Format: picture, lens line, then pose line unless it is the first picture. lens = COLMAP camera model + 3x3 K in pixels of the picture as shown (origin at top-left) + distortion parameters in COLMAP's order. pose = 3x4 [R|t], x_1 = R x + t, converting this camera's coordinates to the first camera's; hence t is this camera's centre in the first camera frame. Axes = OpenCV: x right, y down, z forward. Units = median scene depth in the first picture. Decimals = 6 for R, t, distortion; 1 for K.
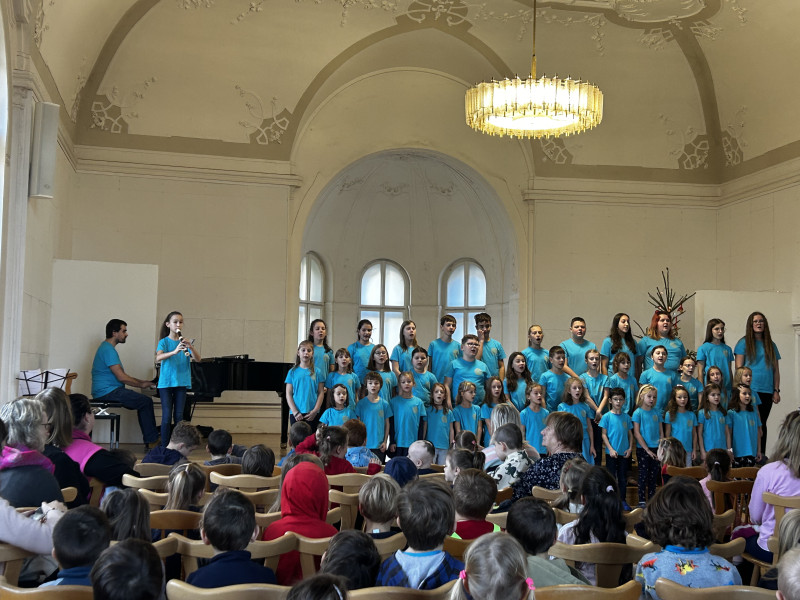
lens RADIAL K [[1064.1, 0, 393.6], [0, 1064.1, 311.9], [0, 0, 1]] dist [0.164816, 0.000000]
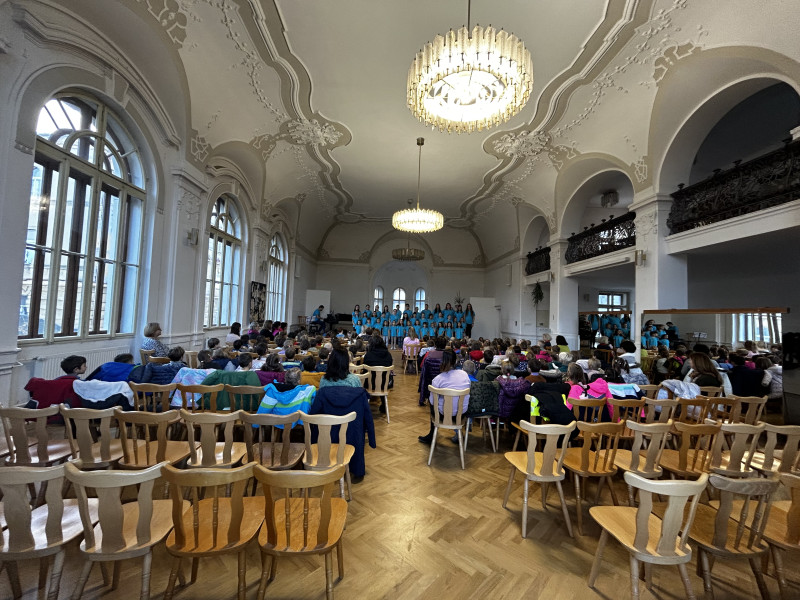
lens RADIAL K [[329.5, 0, 400.2], [0, 329.5, 300.4], [0, 0, 1]] dist [-0.002763, 0.001424]
pose [[0.987032, 0.006203, -0.160401, 0.234887], [-0.005459, 0.999972, 0.005079, -0.012210], [0.160429, -0.004138, 0.987039, -0.204255]]
